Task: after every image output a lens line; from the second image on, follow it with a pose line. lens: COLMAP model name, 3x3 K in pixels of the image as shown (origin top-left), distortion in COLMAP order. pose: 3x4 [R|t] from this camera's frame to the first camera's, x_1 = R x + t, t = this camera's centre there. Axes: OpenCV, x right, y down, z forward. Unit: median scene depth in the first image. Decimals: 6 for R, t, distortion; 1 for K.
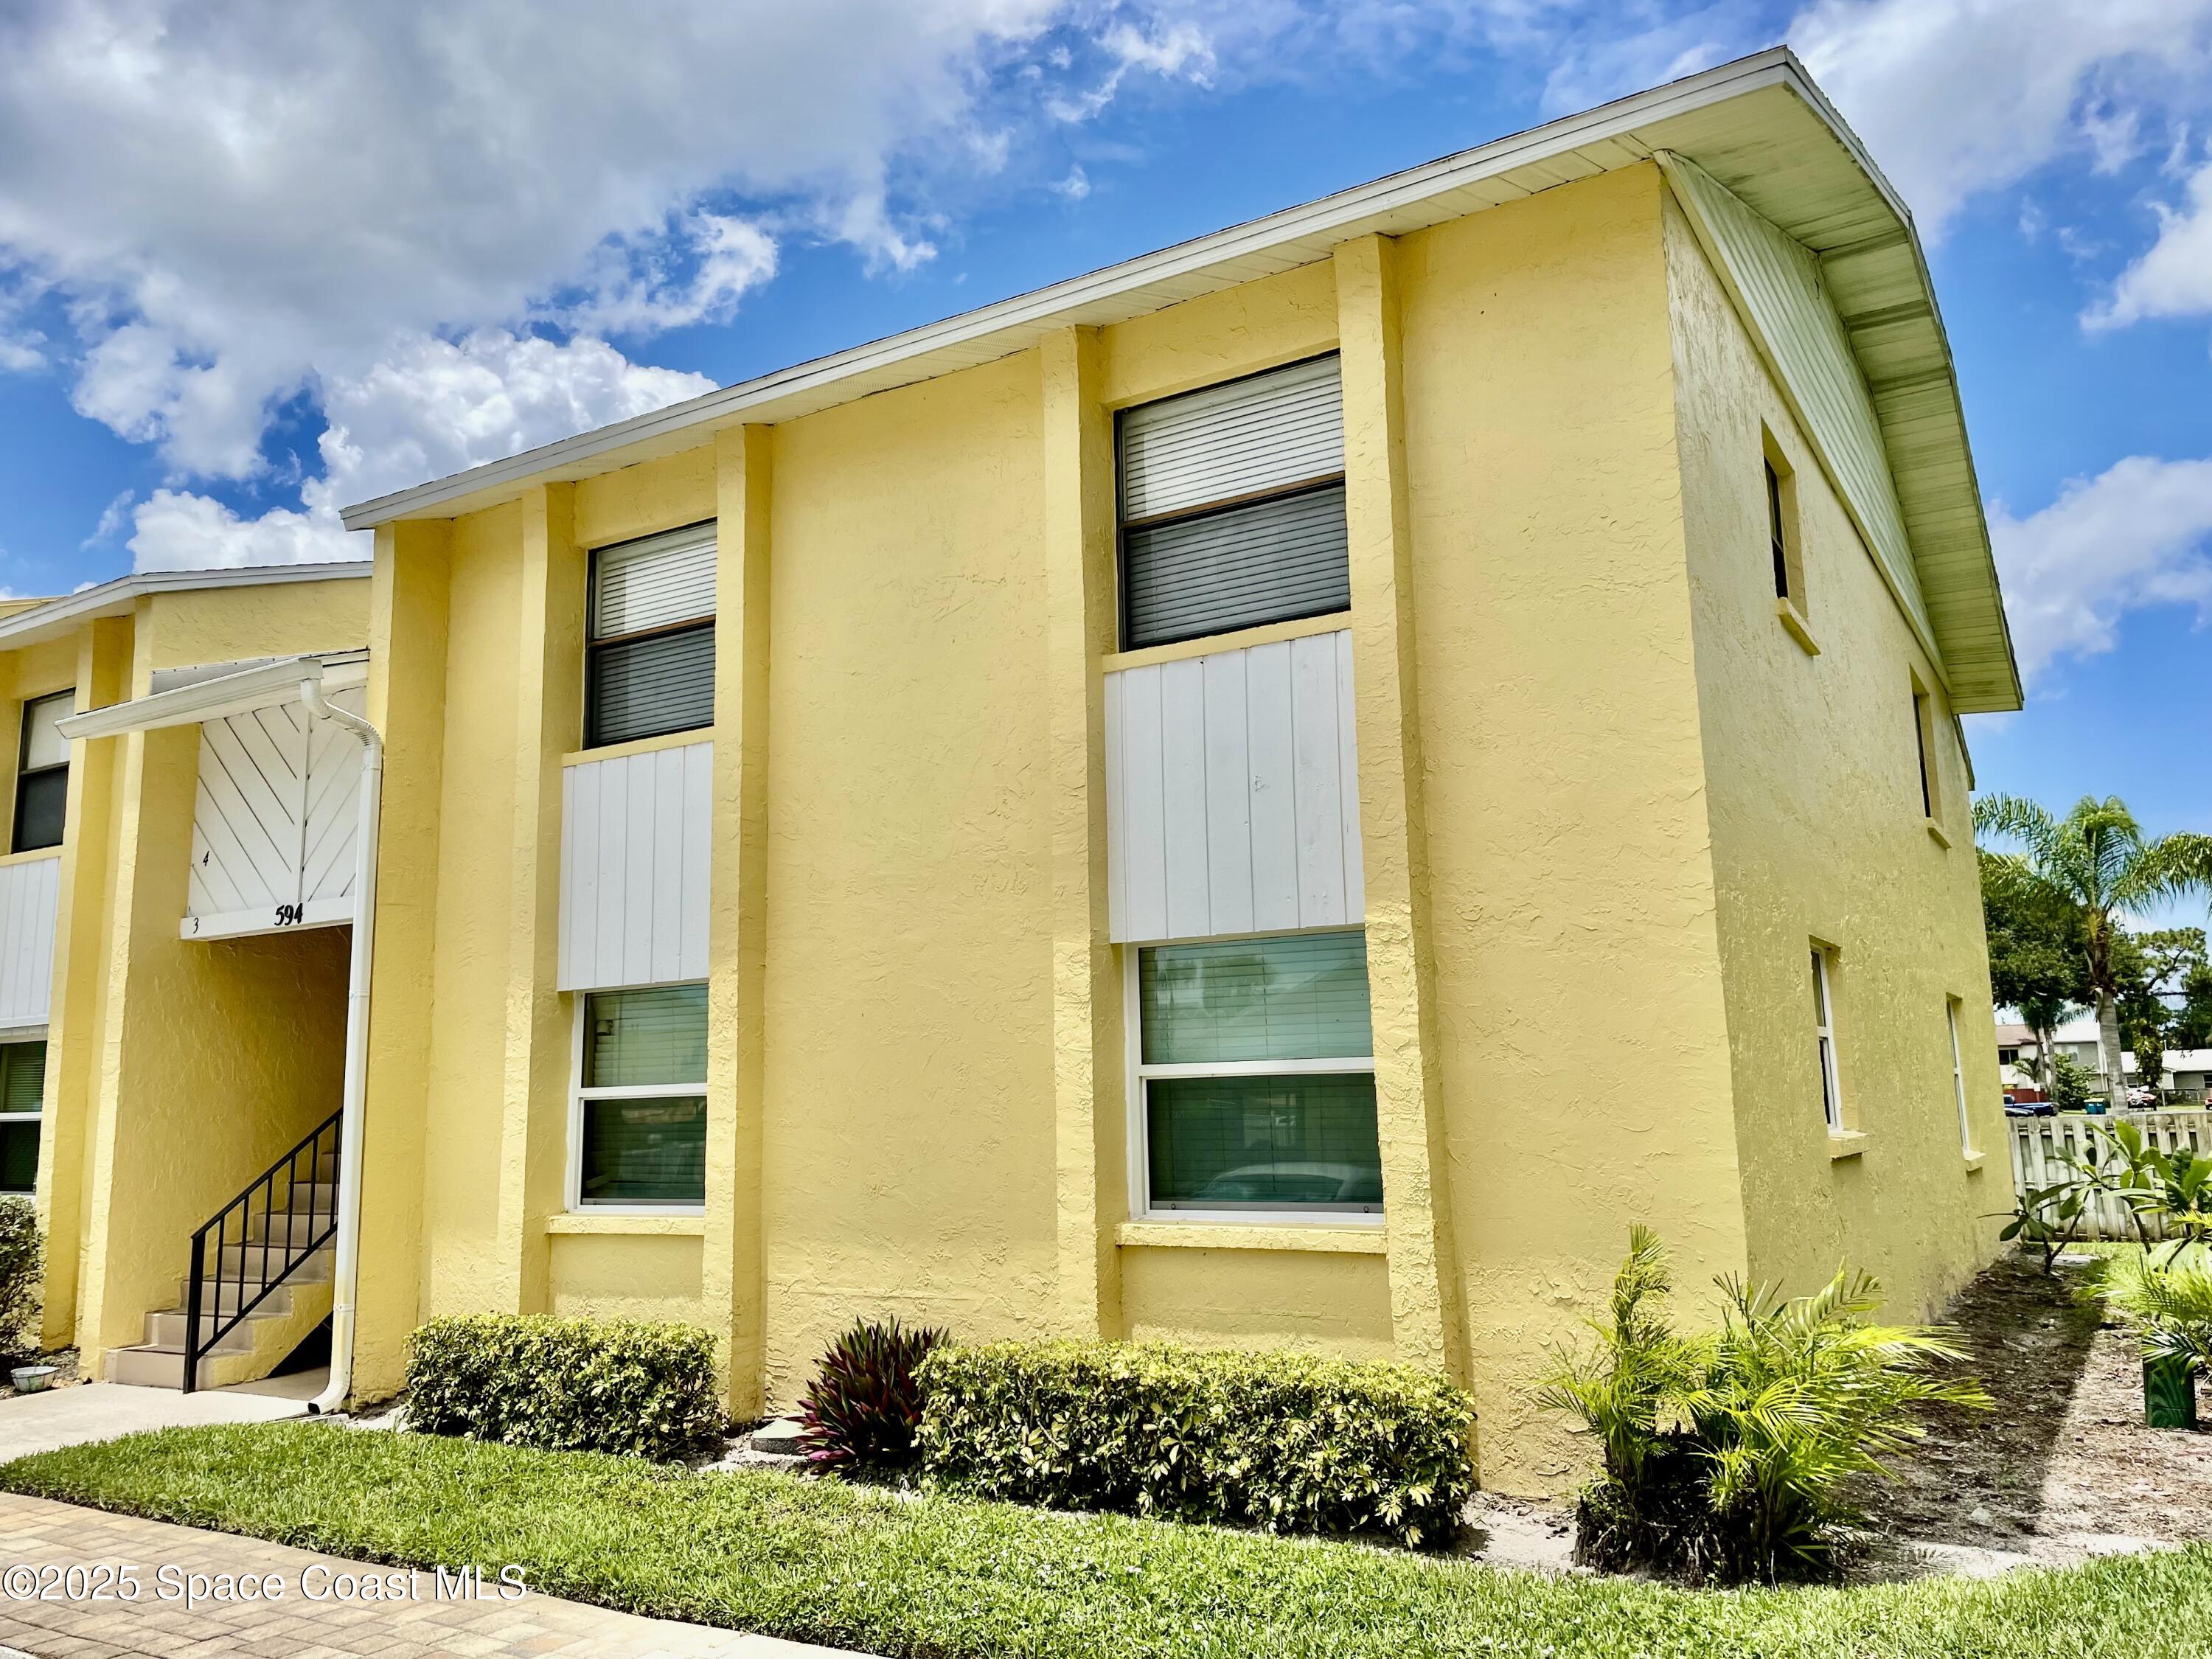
lens RADIAL K [[1697.3, 0, 1108.7], [0, 1697.3, 849.4], [0, 0, 1]] dist [0.078310, -0.093327]
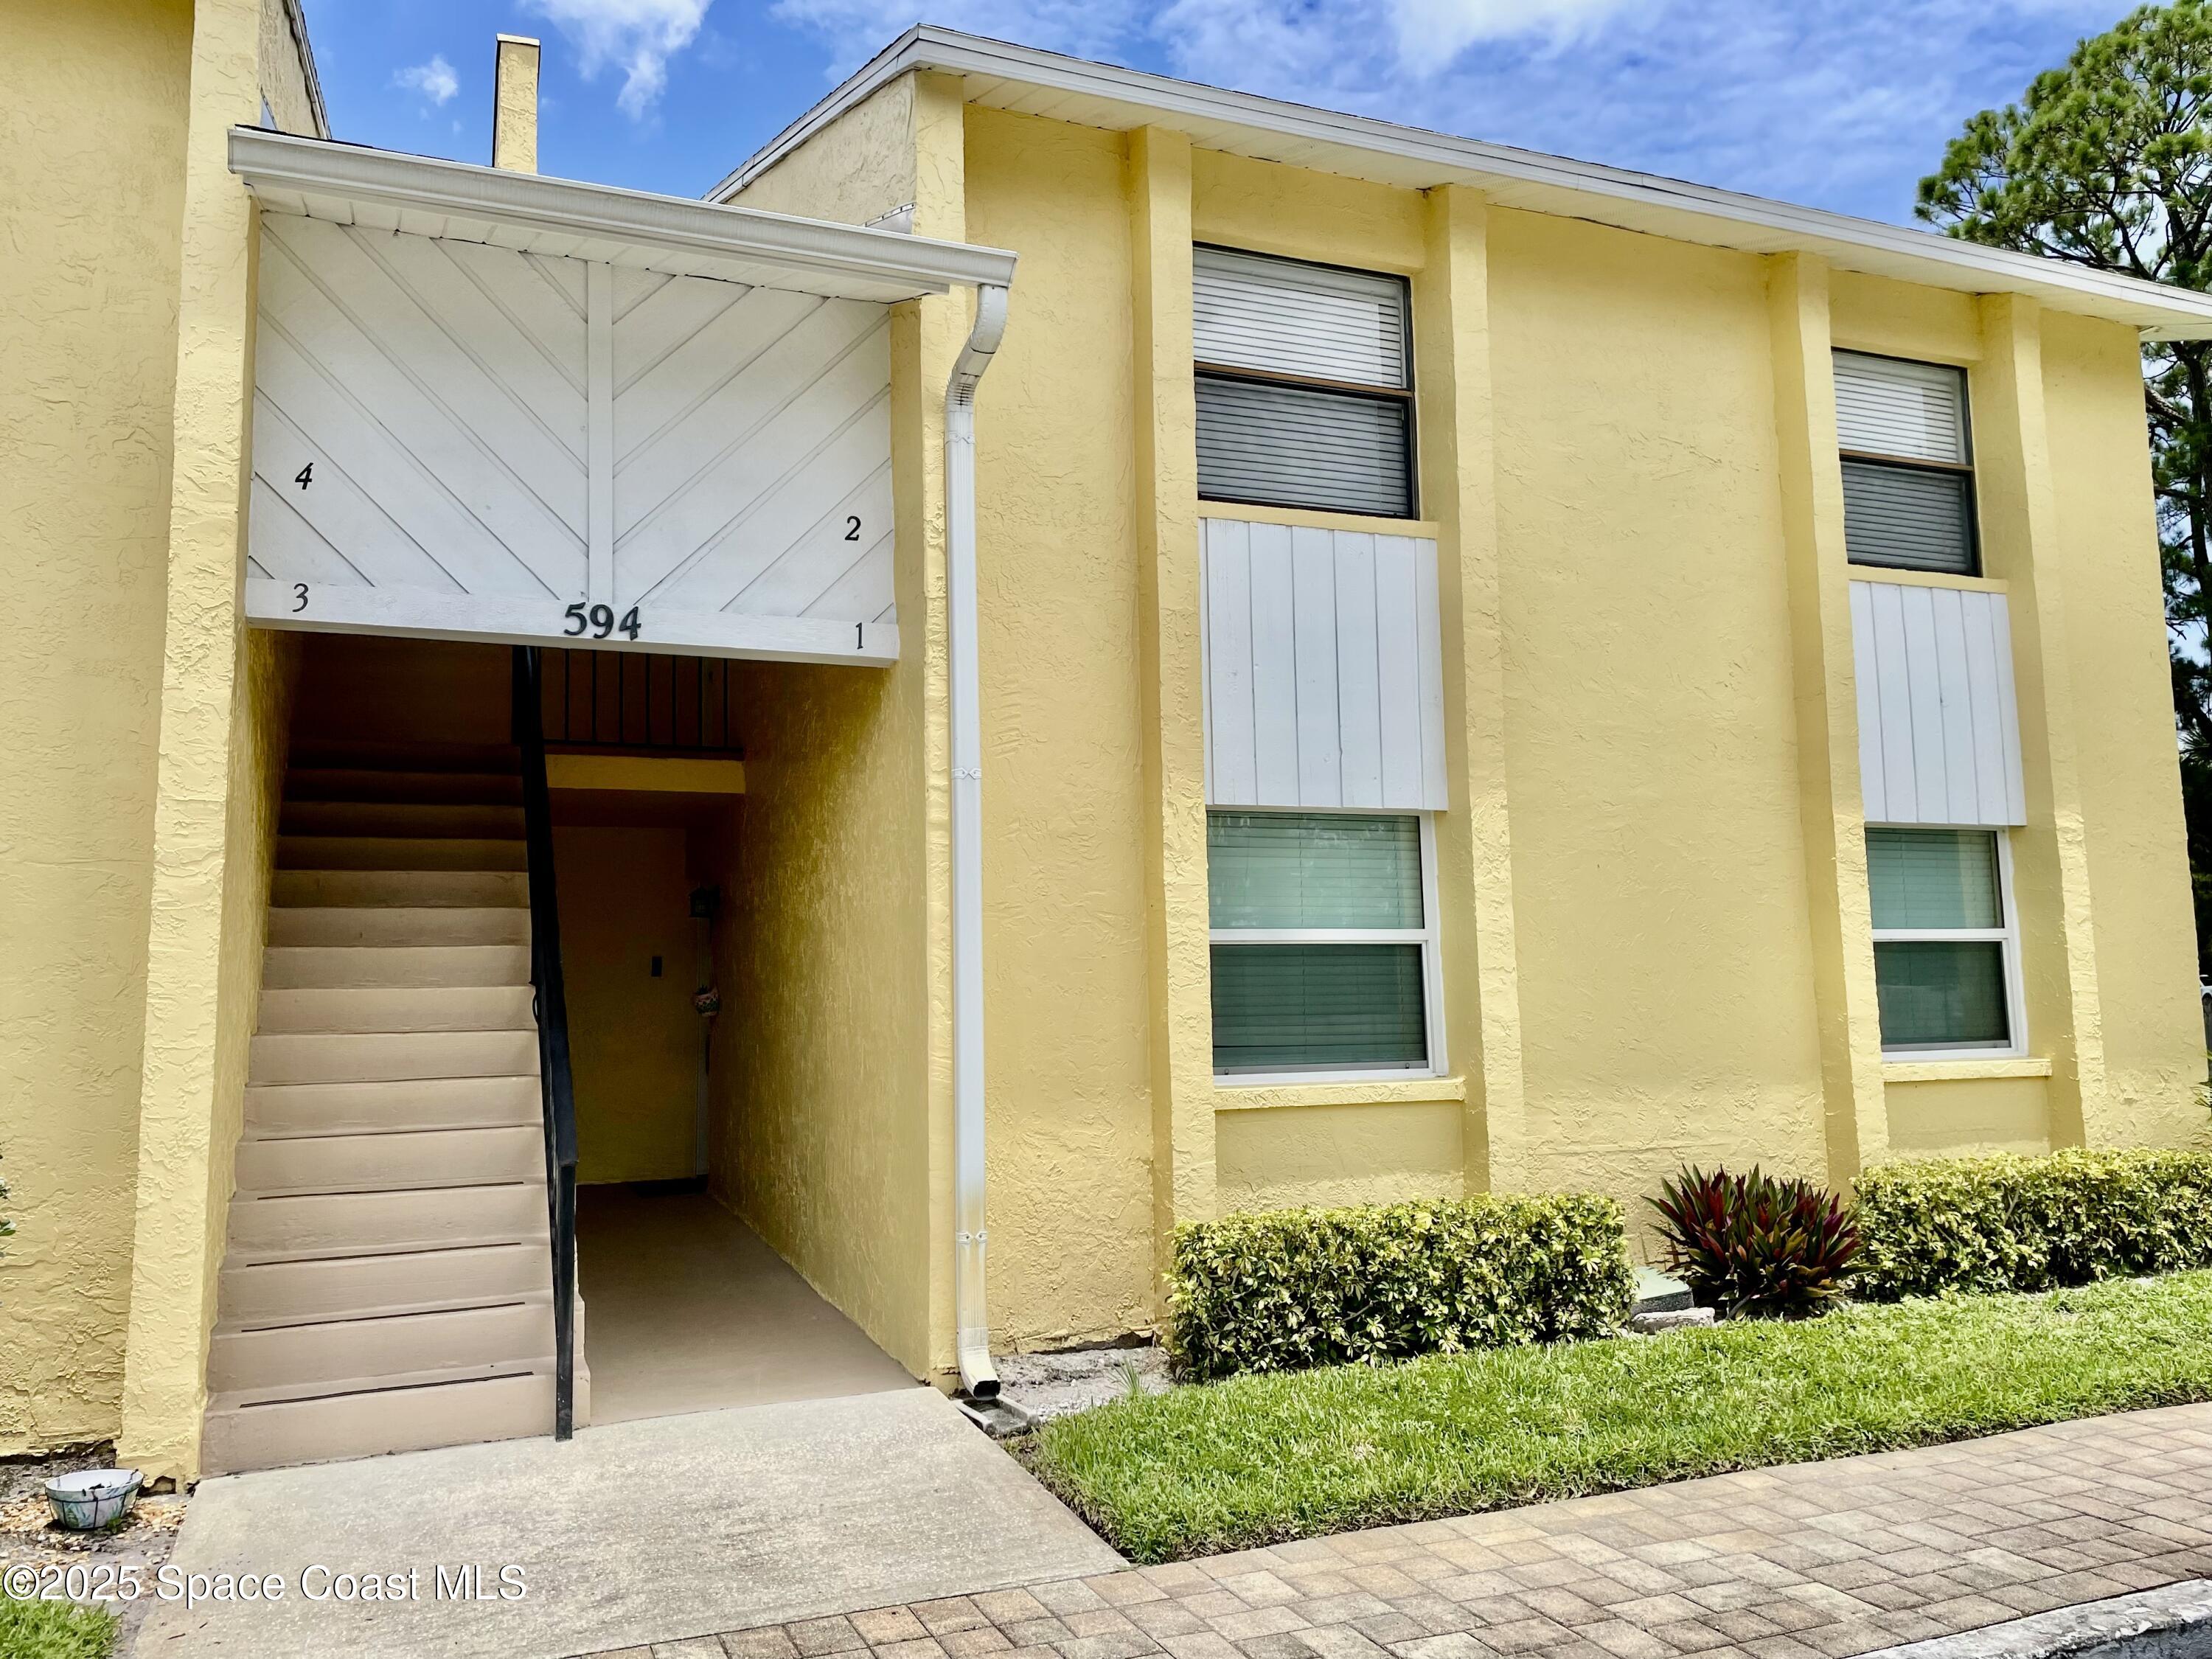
lens RADIAL K [[1697.3, 0, 1051.7], [0, 1697.3, 832.3], [0, 0, 1]] dist [0.078310, -0.093327]
pose [[0.586458, 0.085392, 0.805466, -1.118856], [-0.119912, 0.992623, -0.017925, 0.133989], [-0.801055, -0.086073, 0.592371, 0.679484]]
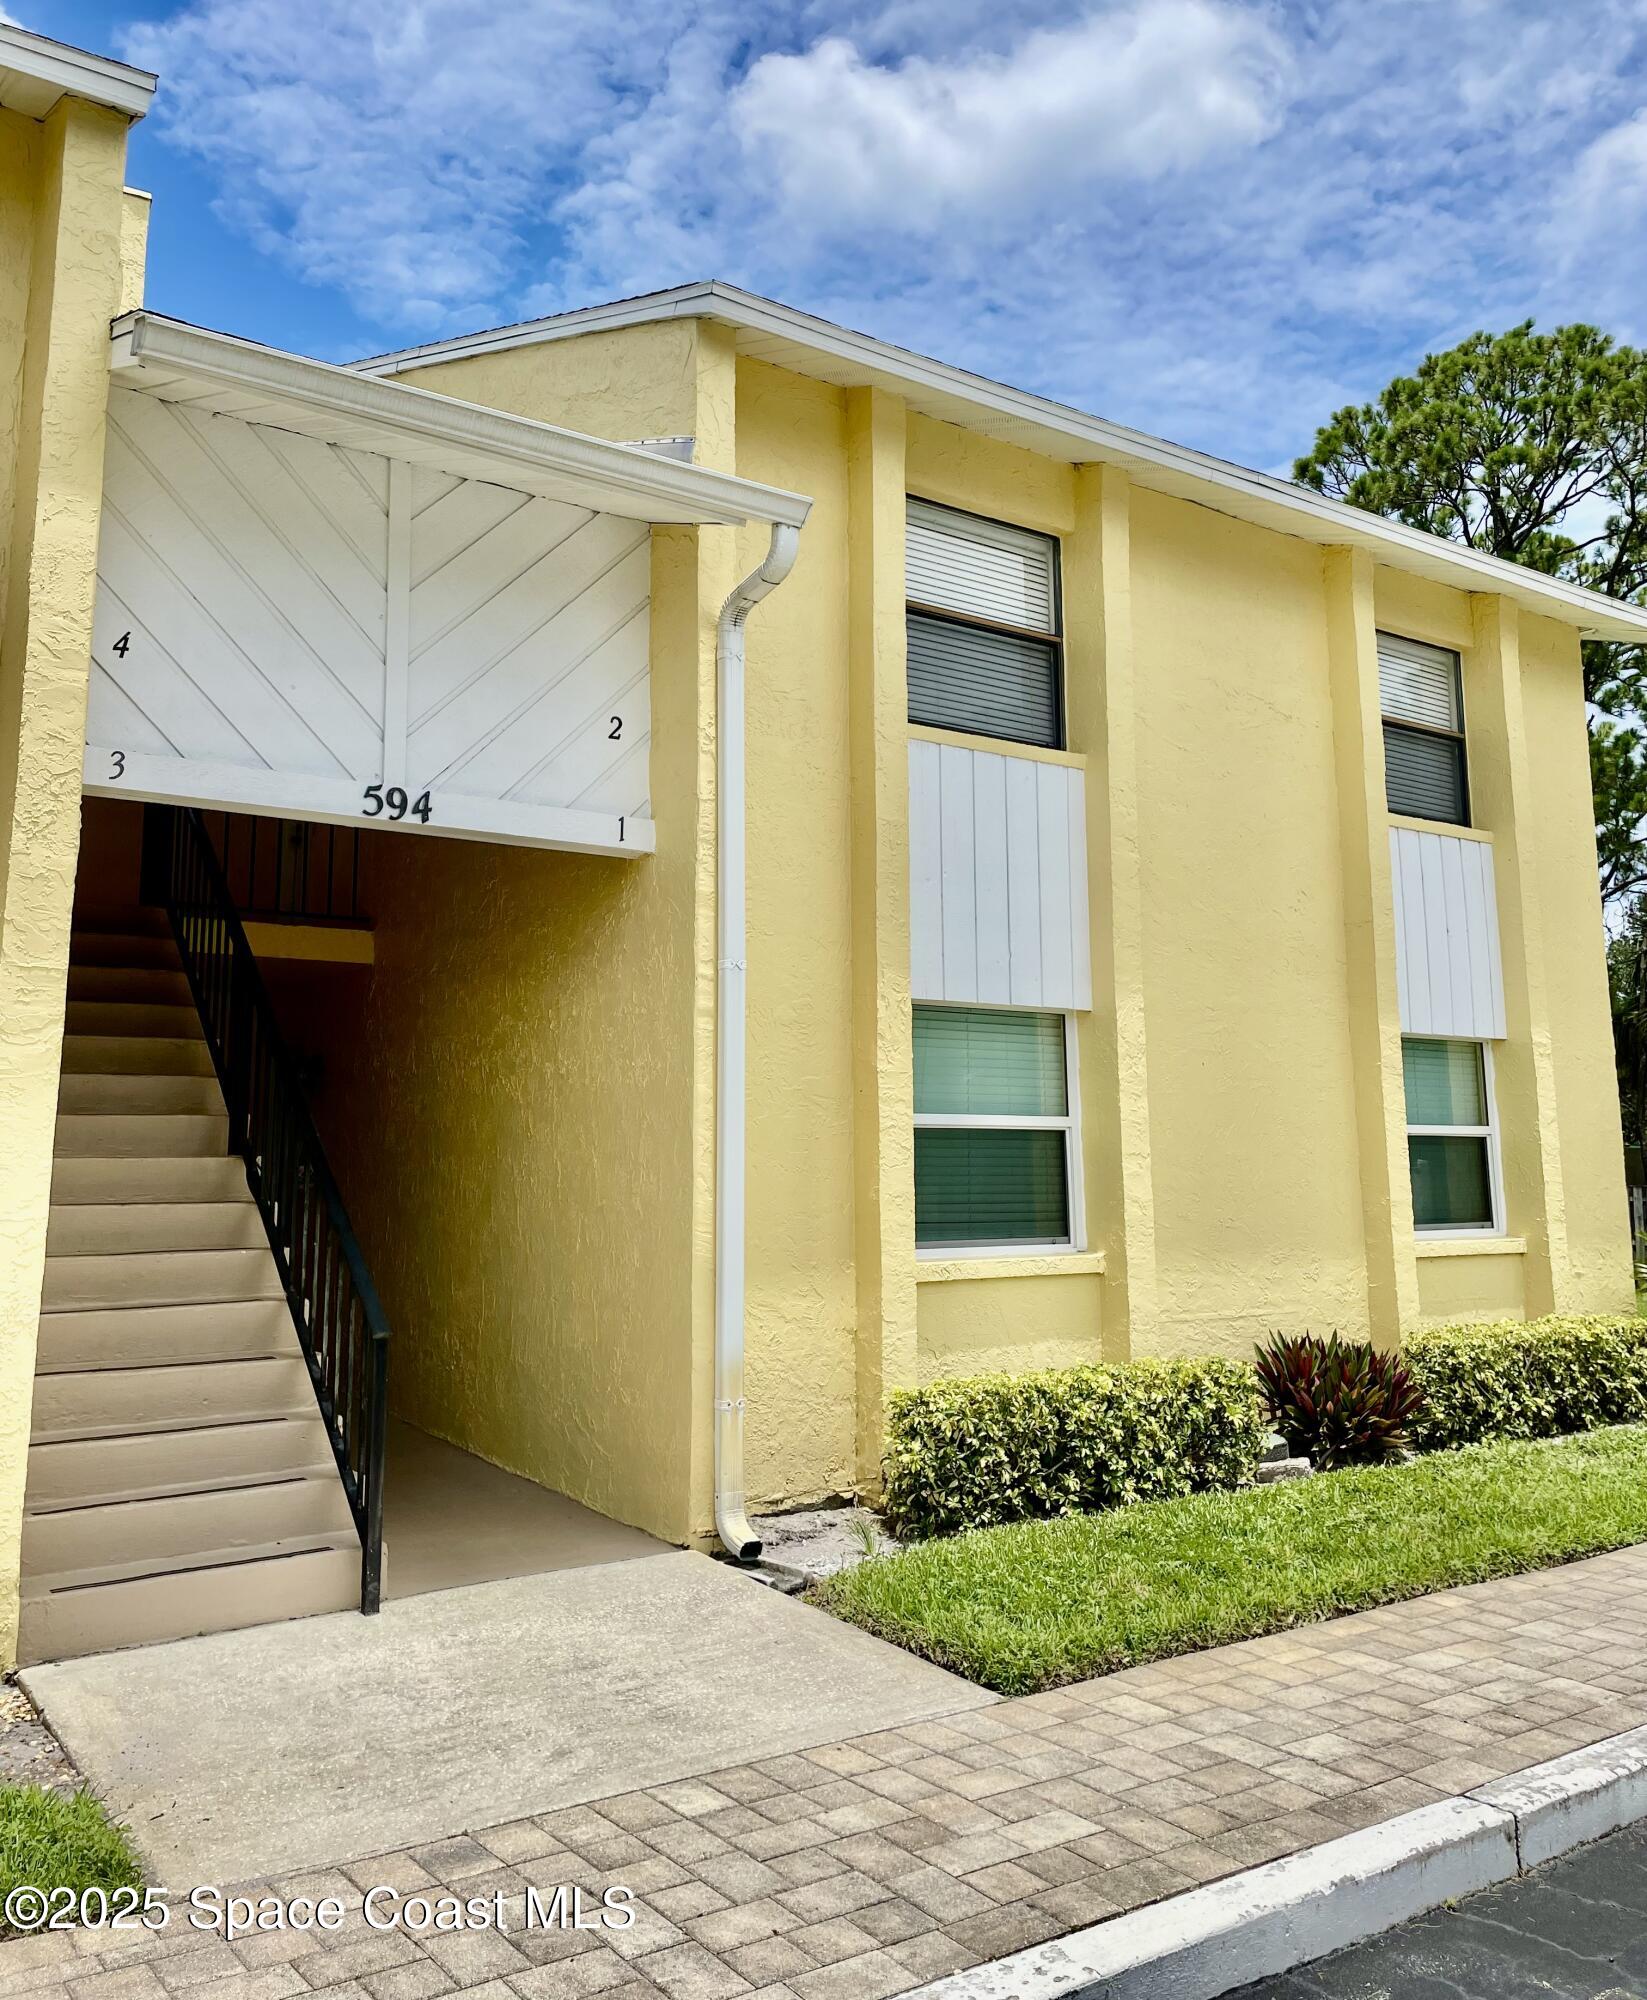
lens RADIAL K [[1696.9, 0, 800.6], [0, 1696.9, 905.9], [0, 0, 1]] dist [0.074364, -0.078909]
pose [[0.380189, 0.155173, 0.911799, -1.270335], [-0.148538, 0.983274, -0.105401, 0.152588], [-0.912903, -0.095365, 0.396879, 0.815691]]
